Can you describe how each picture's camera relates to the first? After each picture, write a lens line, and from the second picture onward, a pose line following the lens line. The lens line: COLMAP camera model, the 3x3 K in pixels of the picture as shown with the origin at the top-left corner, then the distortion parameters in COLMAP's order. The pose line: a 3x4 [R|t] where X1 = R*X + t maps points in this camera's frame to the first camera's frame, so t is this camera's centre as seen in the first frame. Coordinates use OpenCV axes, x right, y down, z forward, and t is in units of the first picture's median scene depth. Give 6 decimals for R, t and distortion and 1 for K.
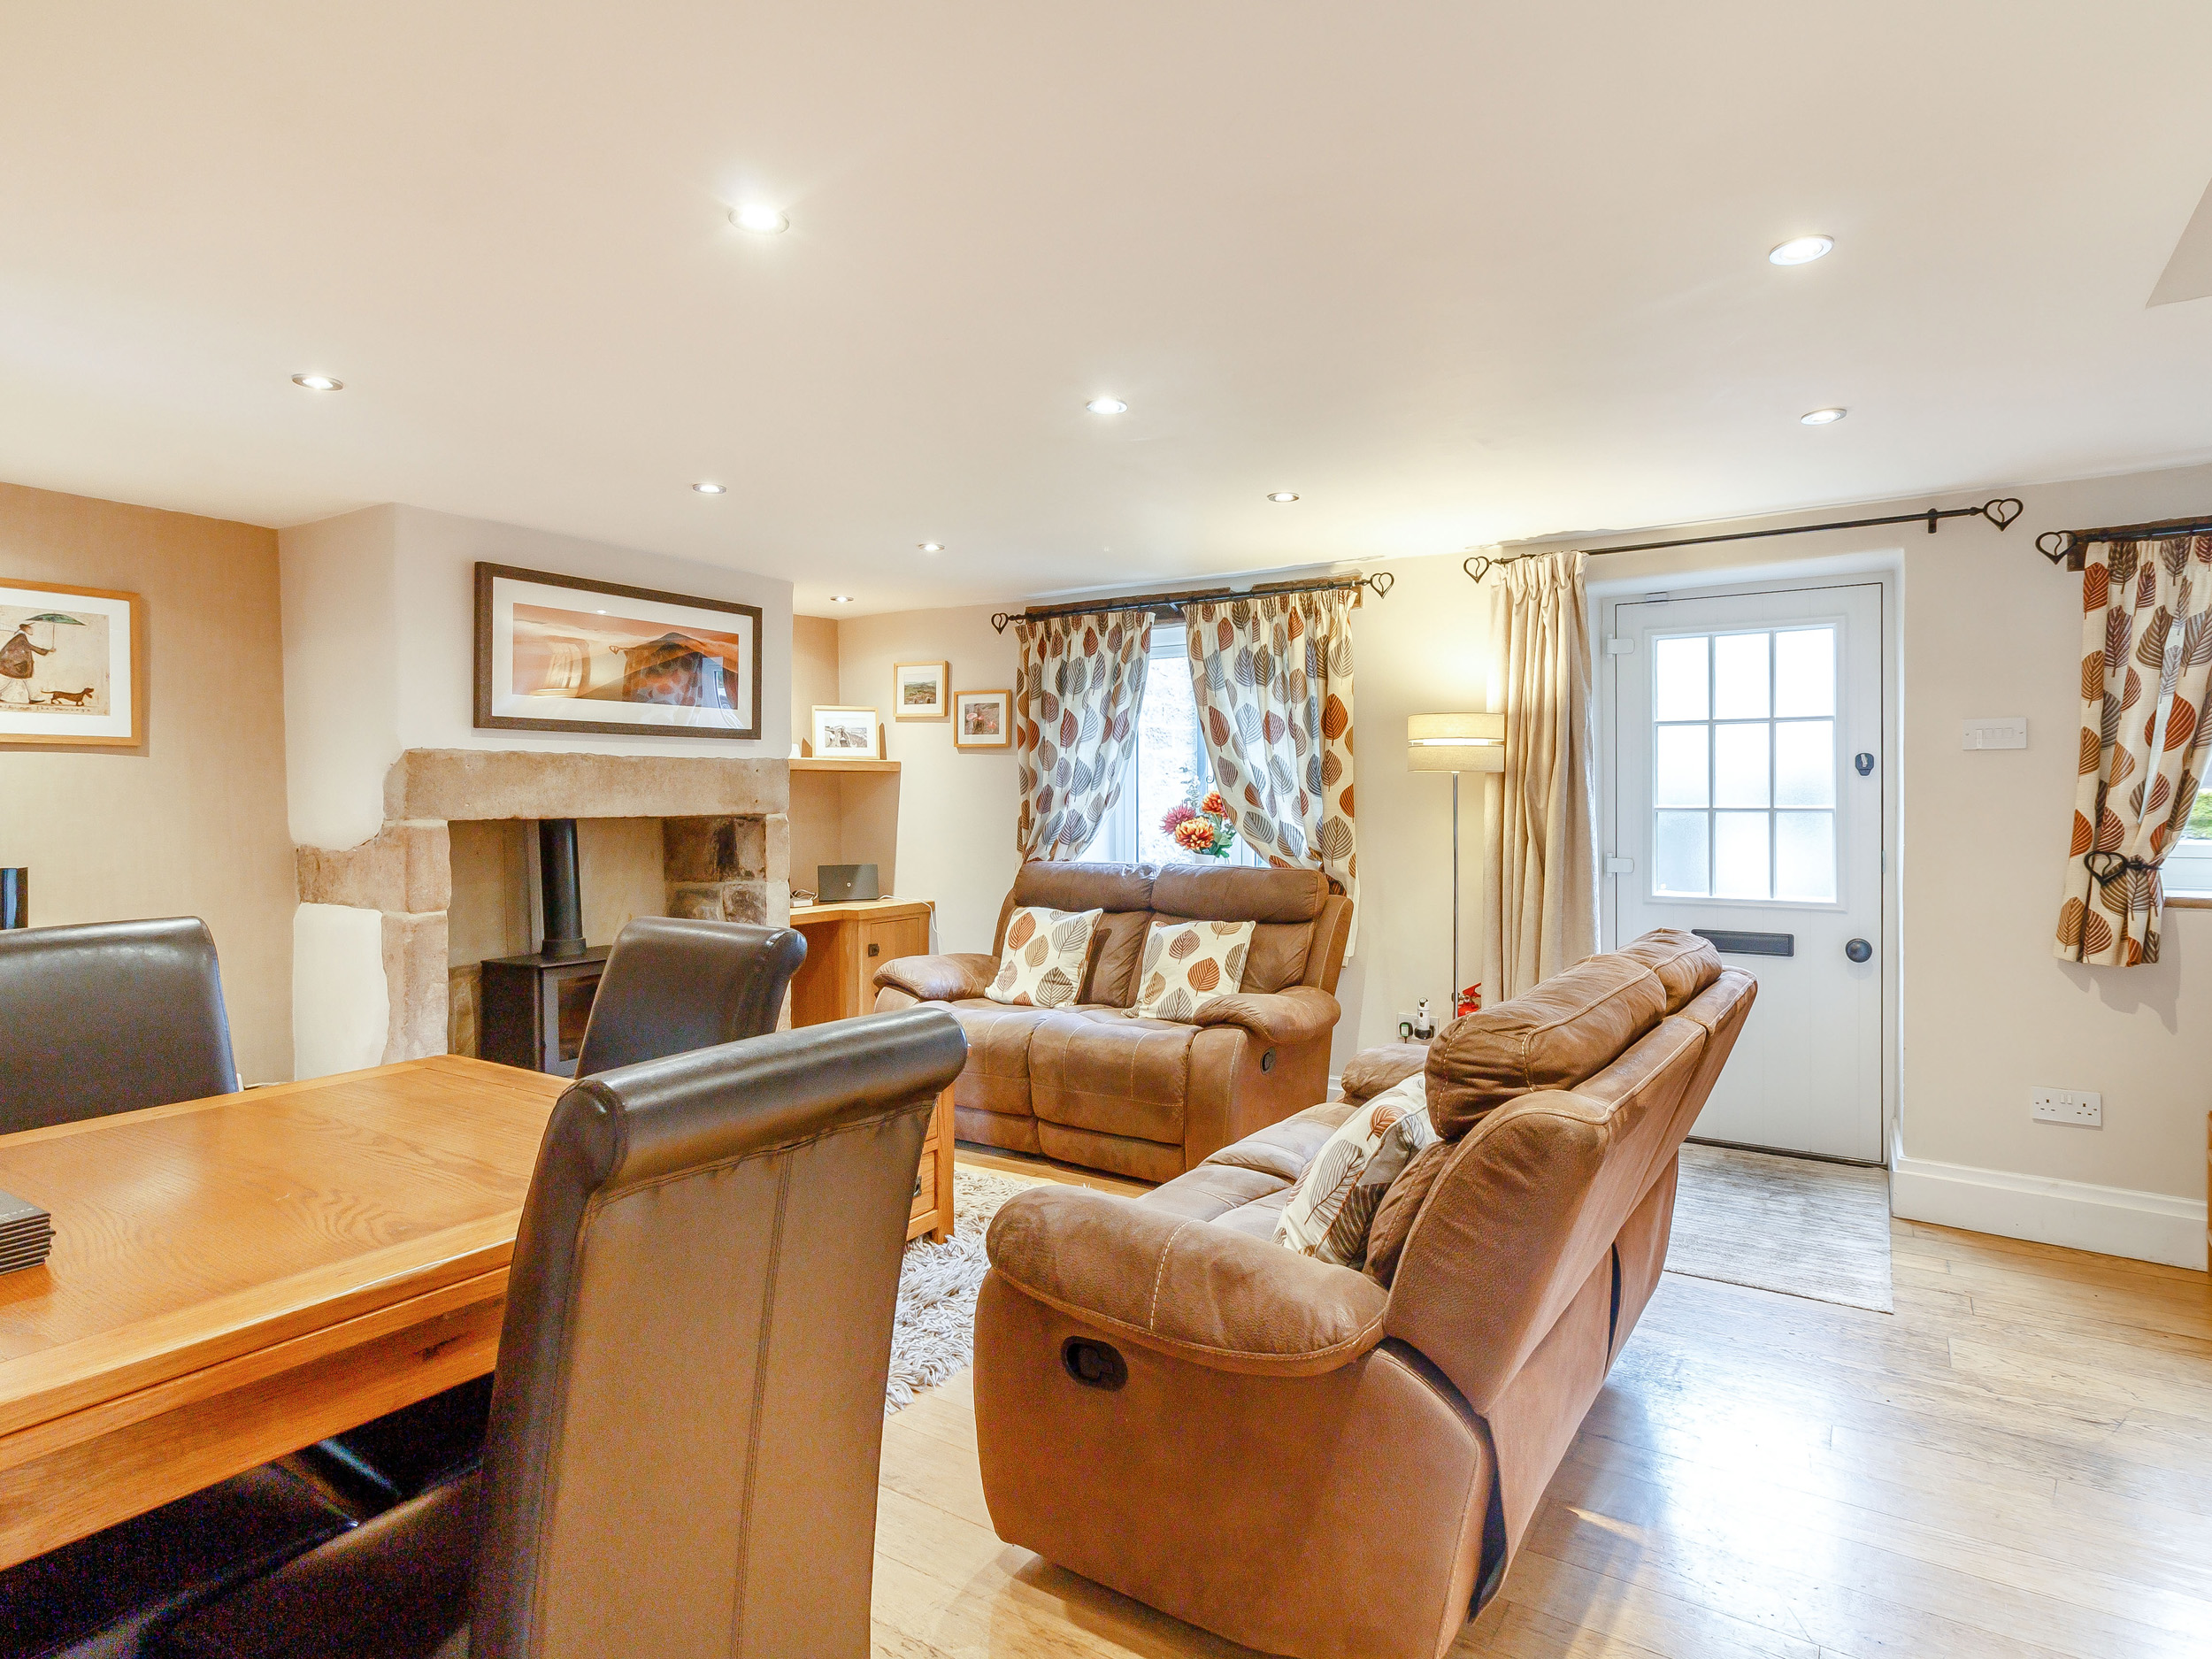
lens RADIAL K [[1232.1, 0, 1103.1], [0, 1232.1, 813.2], [0, 0, 1]] dist [0.003608, -0.001065]
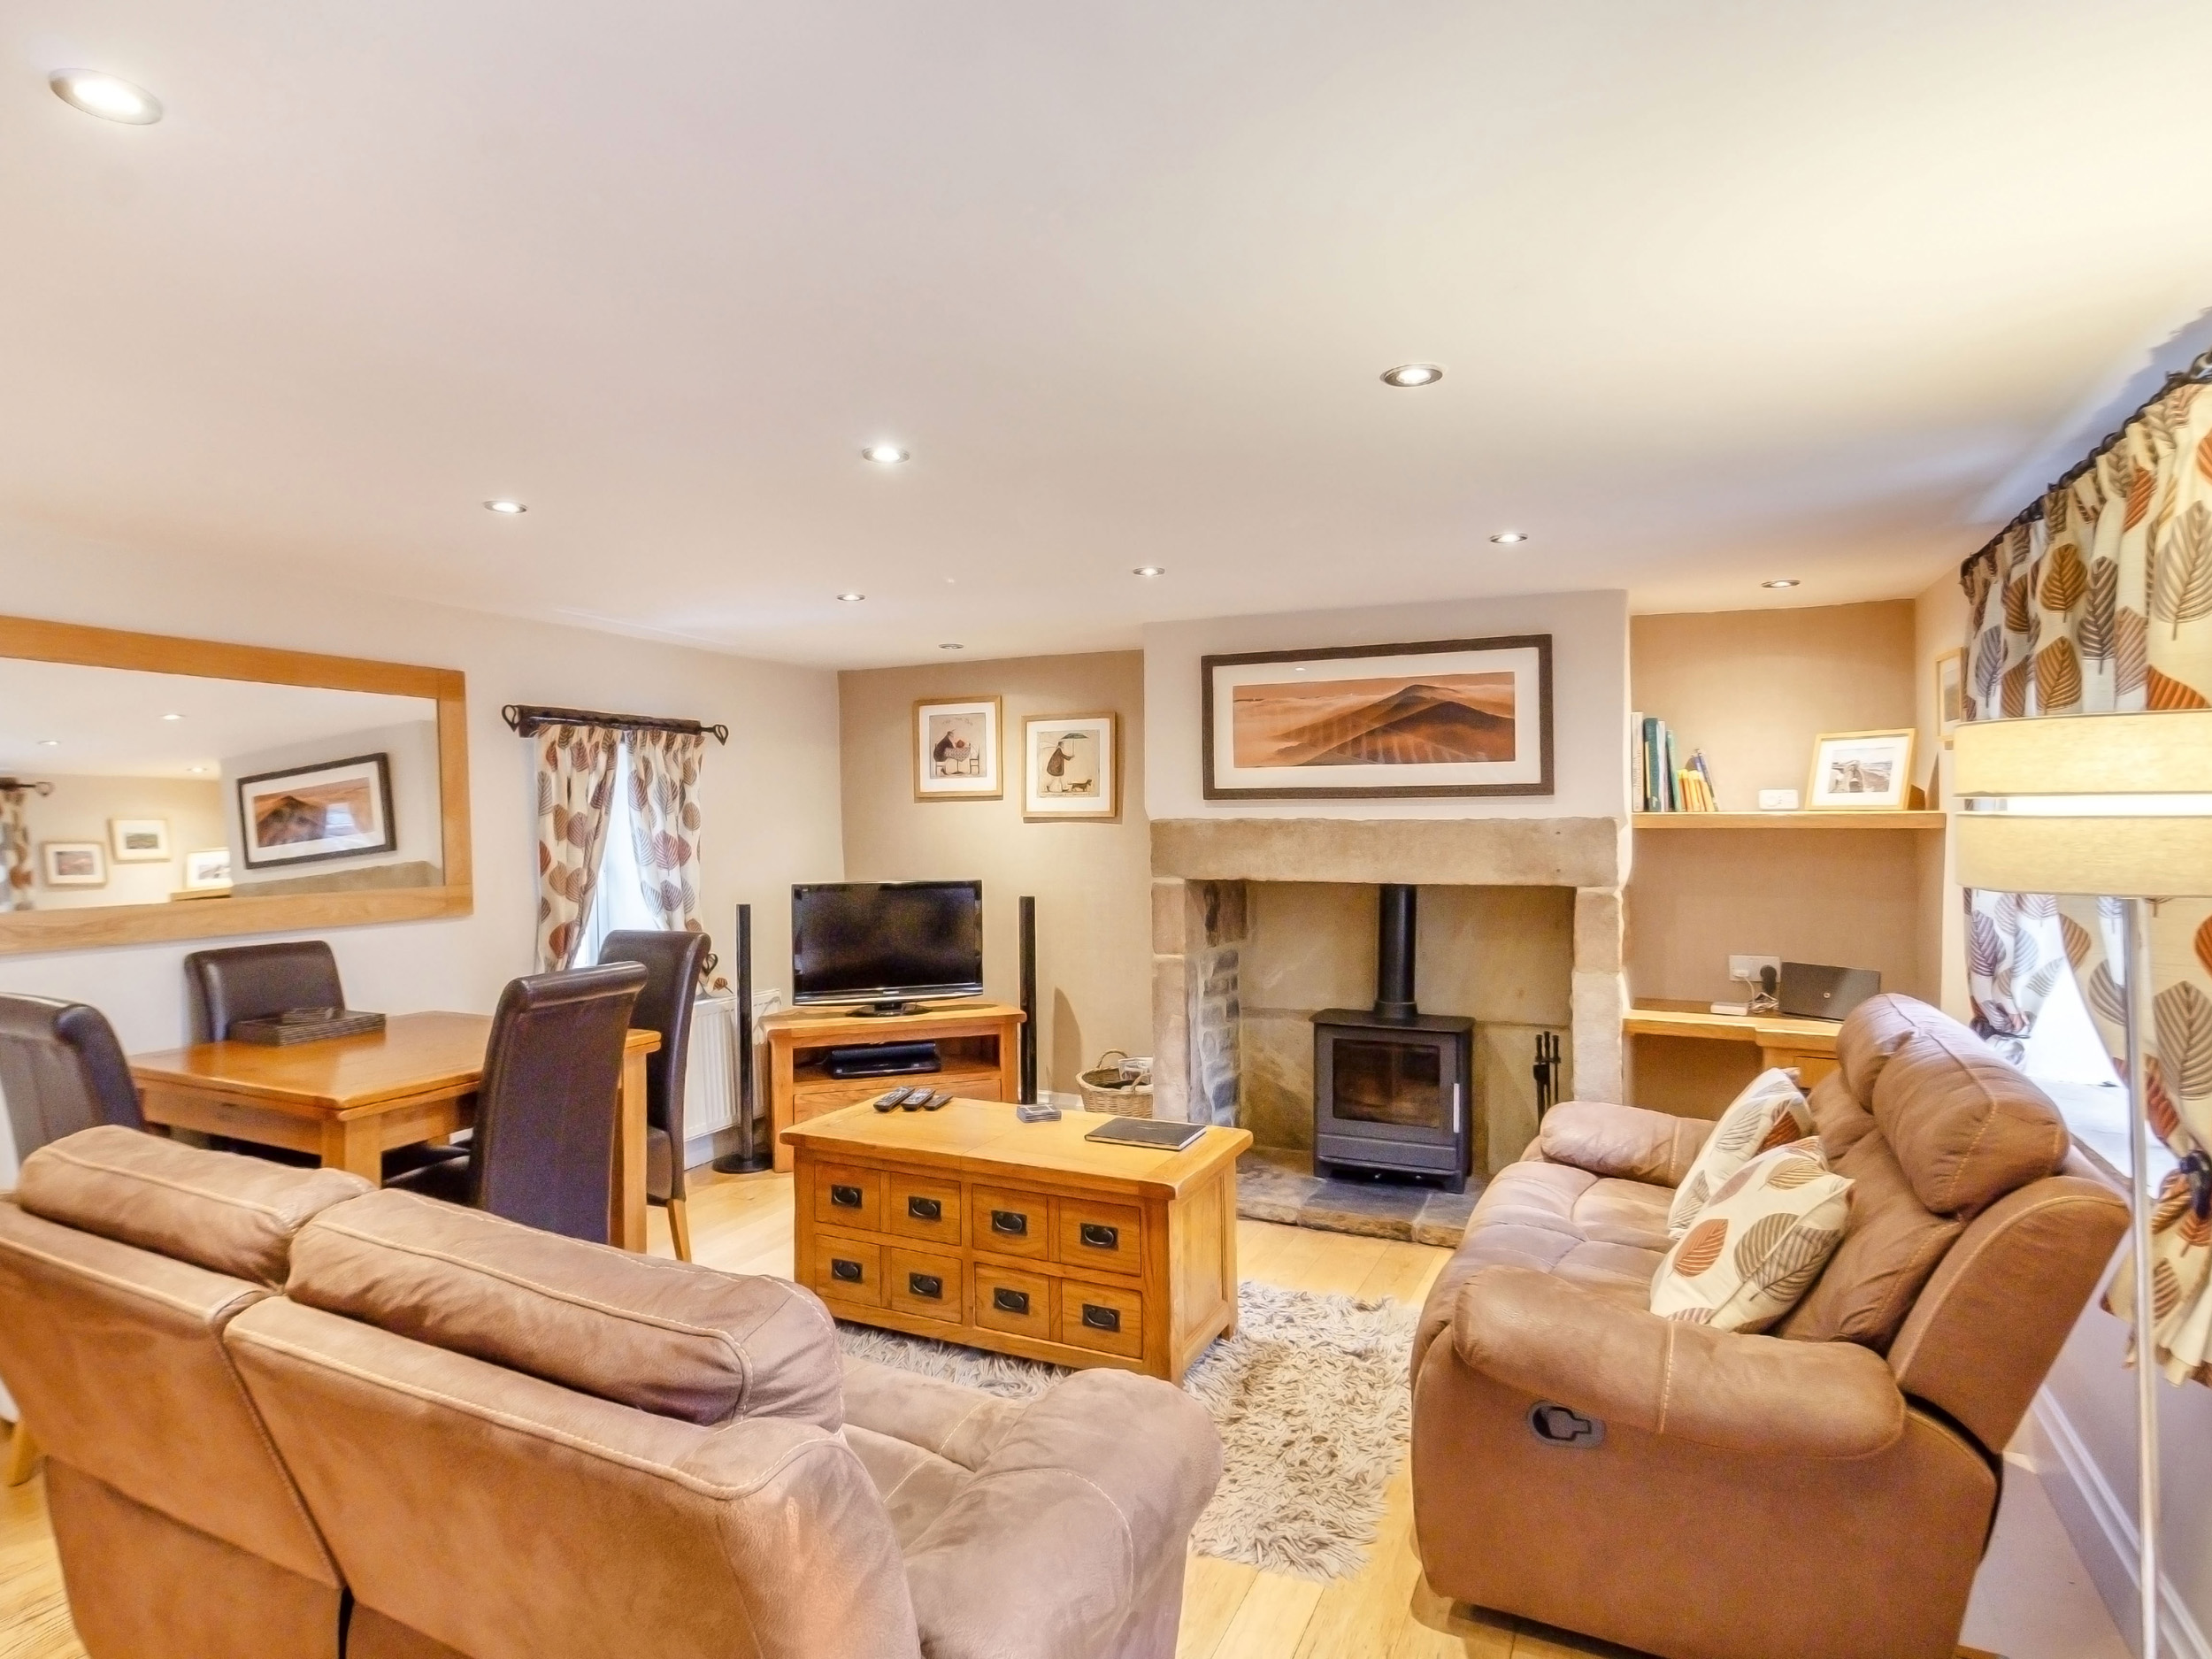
lens RADIAL K [[1261.6, 0, 1099.6], [0, 1261.6, 816.7], [0, 0, 1]] dist [0.017145, -0.000792]
pose [[0.131633, 0.003622, -0.991292, 0.601602], [-0.012687, 0.999918, 0.001969, -0.050678], [0.991217, 0.012317, 0.131668, 0.692979]]
